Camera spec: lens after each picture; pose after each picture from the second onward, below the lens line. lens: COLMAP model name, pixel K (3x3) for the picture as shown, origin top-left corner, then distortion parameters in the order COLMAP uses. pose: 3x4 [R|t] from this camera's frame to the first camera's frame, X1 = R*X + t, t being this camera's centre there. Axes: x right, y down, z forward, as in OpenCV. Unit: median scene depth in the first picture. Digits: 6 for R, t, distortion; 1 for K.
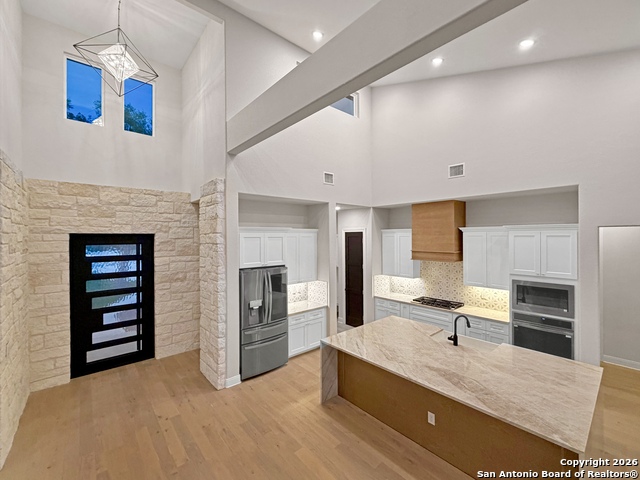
lens RADIAL K [[260.5, 0, 324.0], [0, 260.5, 237.6], [0, 0, 1]] dist [0.000124, -0.000053]
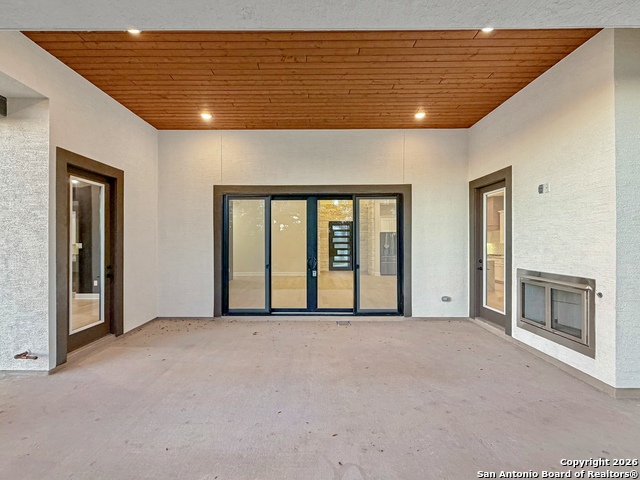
lens RADIAL K [[291.2, 0, 315.6], [0, 291.2, 241.4], [0, 0, 1]] dist [-0.005371, 0.000566]
pose [[0.755959, 0.003293, -0.654610, 1.021354], [-0.000788, 0.999991, 0.004120, 0.188039], [0.654618, -0.002599, 0.755955, -1.517195]]
